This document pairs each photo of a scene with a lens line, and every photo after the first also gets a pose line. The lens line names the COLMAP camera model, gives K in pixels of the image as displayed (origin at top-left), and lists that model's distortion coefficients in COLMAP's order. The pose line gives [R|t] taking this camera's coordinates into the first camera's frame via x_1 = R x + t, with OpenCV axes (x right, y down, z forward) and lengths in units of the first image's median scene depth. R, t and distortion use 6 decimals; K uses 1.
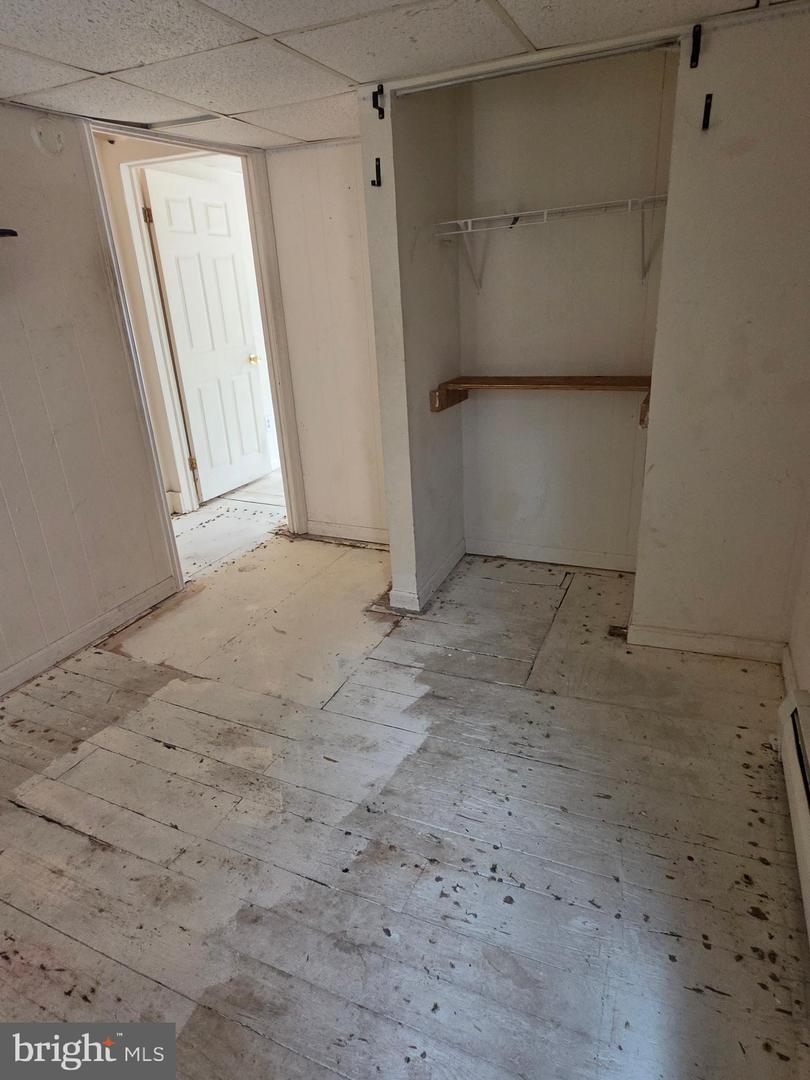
lens RADIAL K [[631.9, 0, 407.5], [0, 631.9, 531.2], [0, 0, 1]] dist [-0.001072, -0.001483]
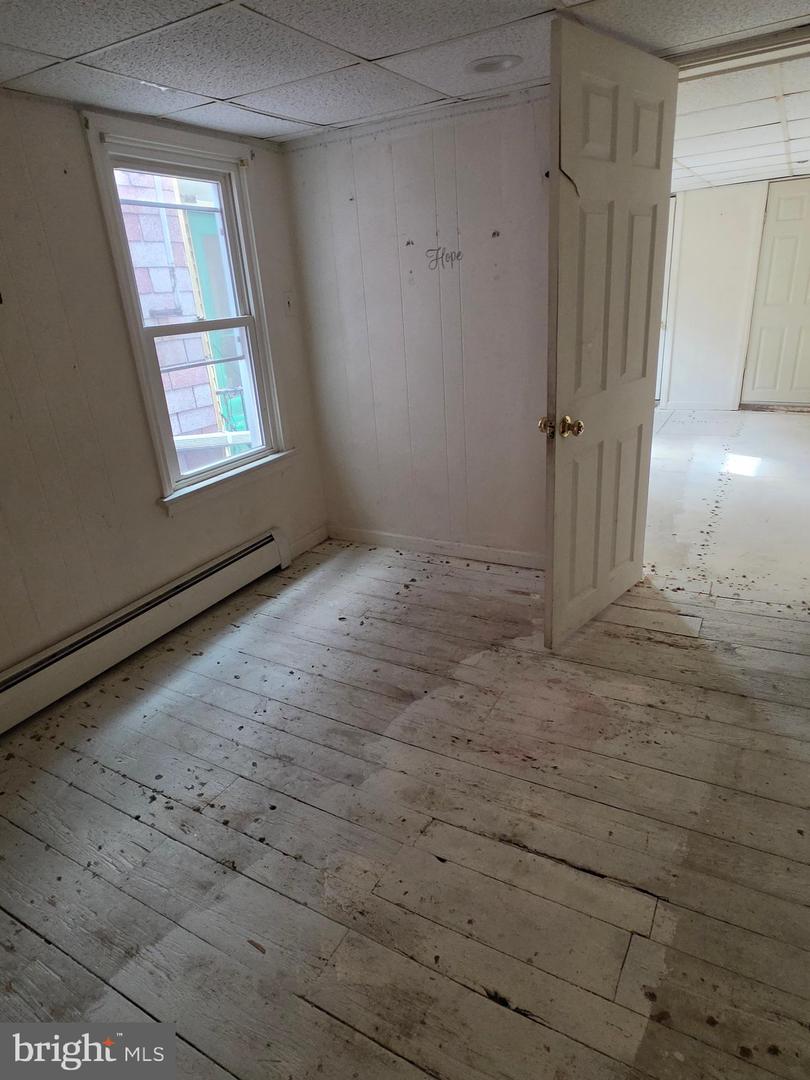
lens RADIAL K [[631.9, 0, 407.5], [0, 631.9, 531.2], [0, 0, 1]] dist [-0.001072, -0.001483]
pose [[-0.988444, 0.077106, 0.130510, -0.484201], [0.144946, 0.732791, 0.664837, -0.507987], [-0.044374, 0.676071, -0.735499, 1.373462]]
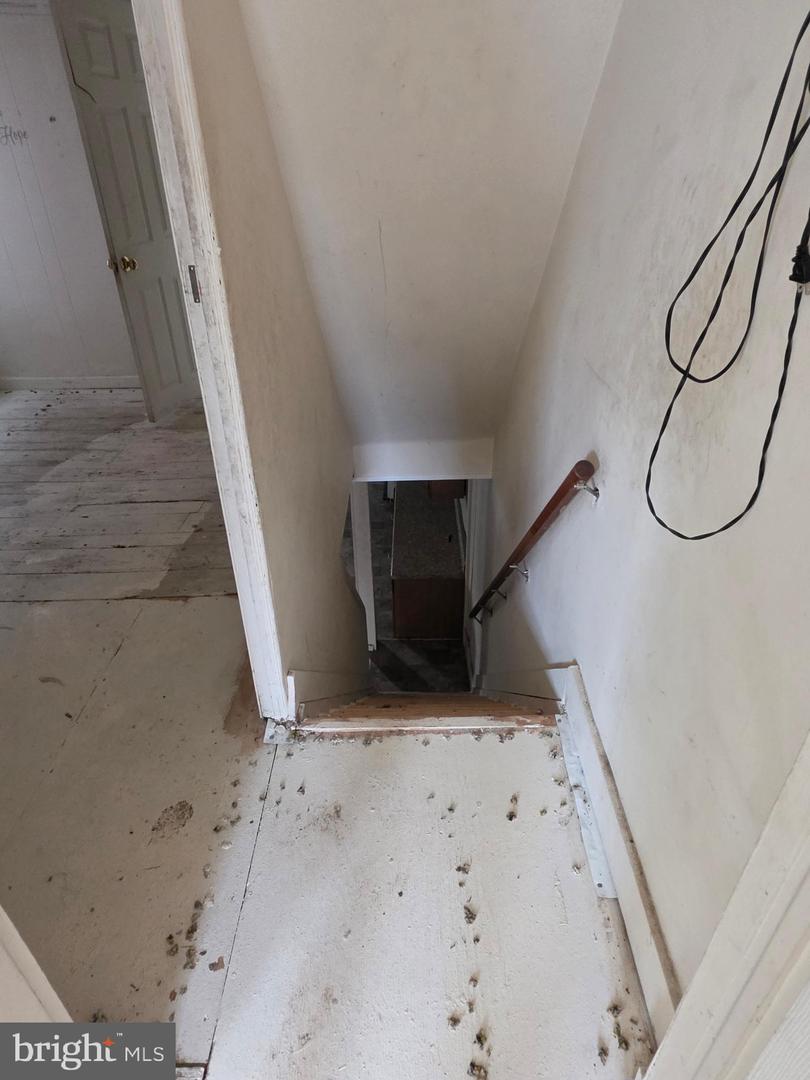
lens RADIAL K [[631.9, 0, 407.5], [0, 631.9, 531.2], [0, 0, 1]] dist [-0.001072, -0.001483]
pose [[-0.914854, 0.261157, -0.307961, -0.621820], [-0.087773, 0.615825, 0.782978, -0.840819], [0.394130, 0.743341, -0.540467, 2.238418]]
